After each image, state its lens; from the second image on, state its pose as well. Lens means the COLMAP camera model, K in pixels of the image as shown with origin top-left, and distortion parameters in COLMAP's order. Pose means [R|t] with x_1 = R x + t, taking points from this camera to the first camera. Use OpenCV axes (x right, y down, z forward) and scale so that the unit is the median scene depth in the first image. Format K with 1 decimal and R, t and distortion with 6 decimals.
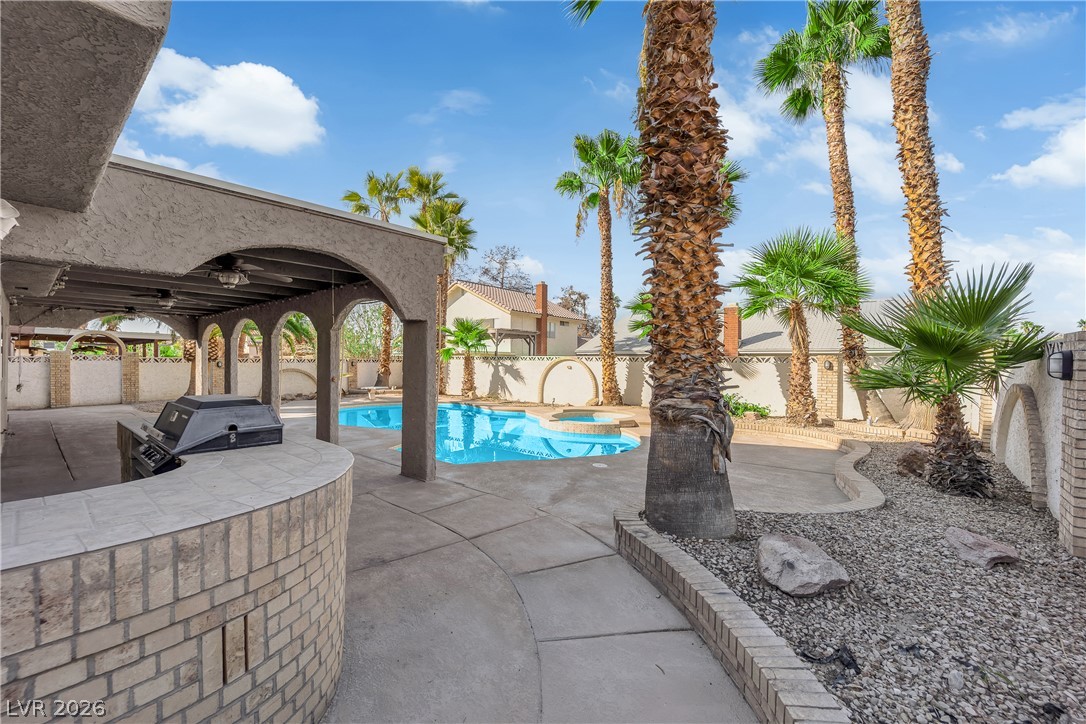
lens RADIAL K [[442.2, 0, 538.2], [0, 442.2, 363.5], [0, 0, 1]] dist [-0.011267, -0.001175]
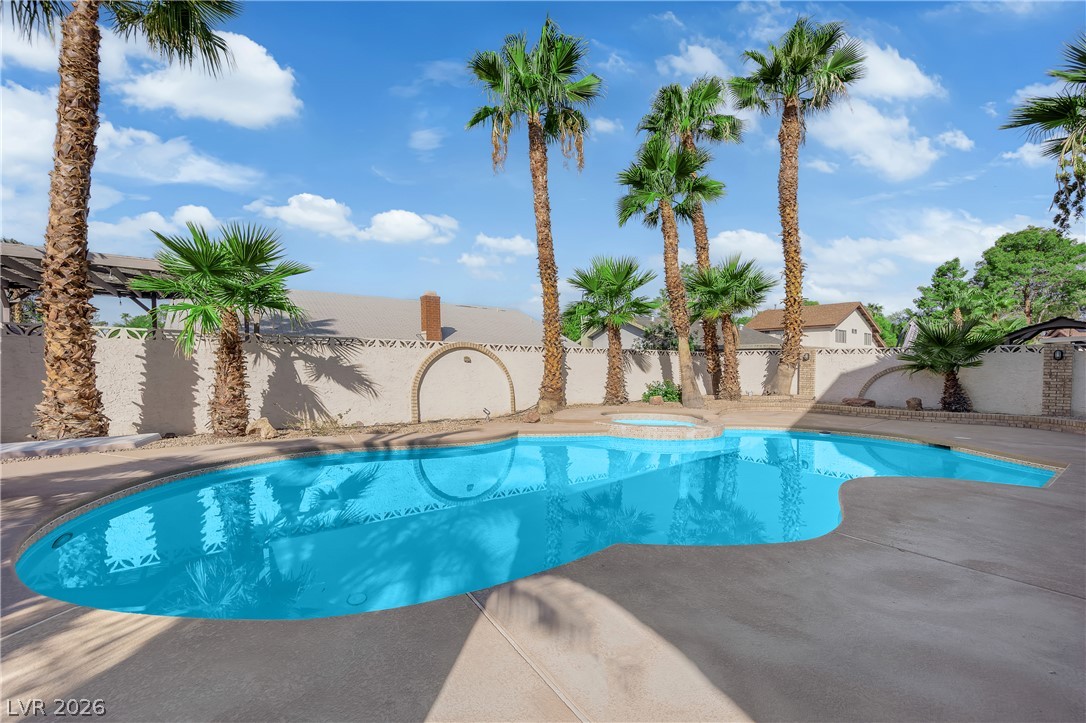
lens RADIAL K [[454.4, 0, 536.6], [0, 454.4, 375.8], [0, 0, 1]] dist [-0.007968, -0.000026]
pose [[0.244562, -0.025600, 0.969296, -0.564771], [0.000610, 0.999655, 0.026248, 0.016630], [-0.969633, -0.005828, 0.244494, 0.769460]]
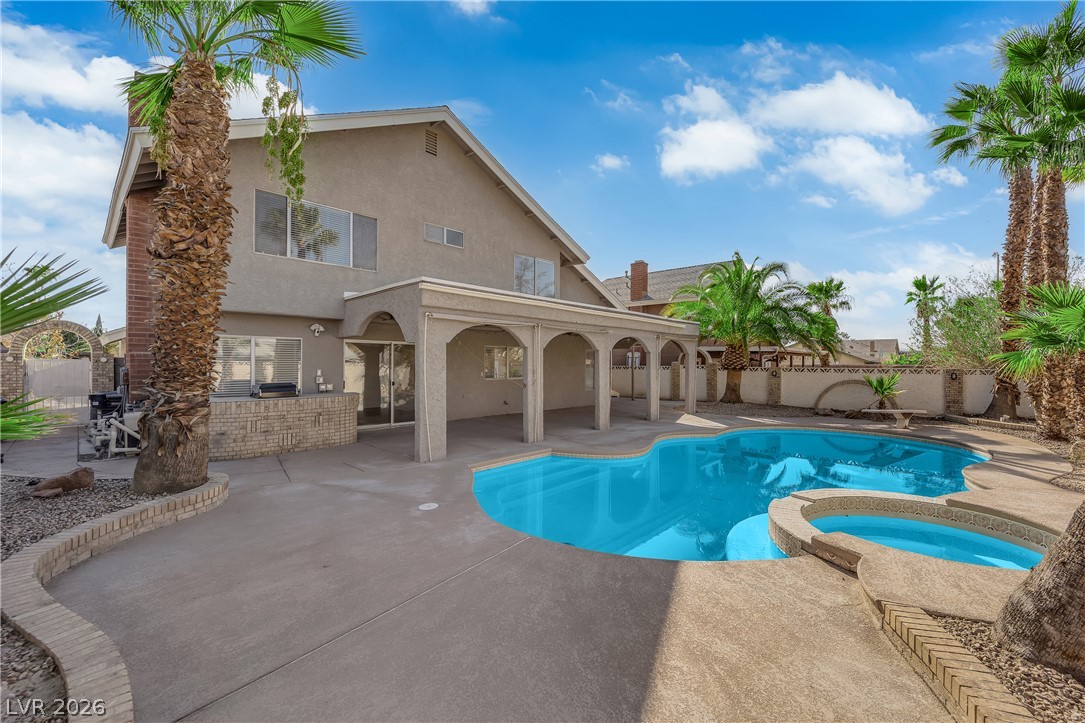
lens RADIAL K [[444.9, 0, 539.7], [0, 444.9, 363.6], [0, 0, 1]] dist [-0.005889, -0.005272]
pose [[-0.061106, -0.005537, -0.998116, 0.395026], [-0.014152, 0.999889, -0.004680, -0.008728], [0.998031, 0.013840, -0.061178, 0.536997]]
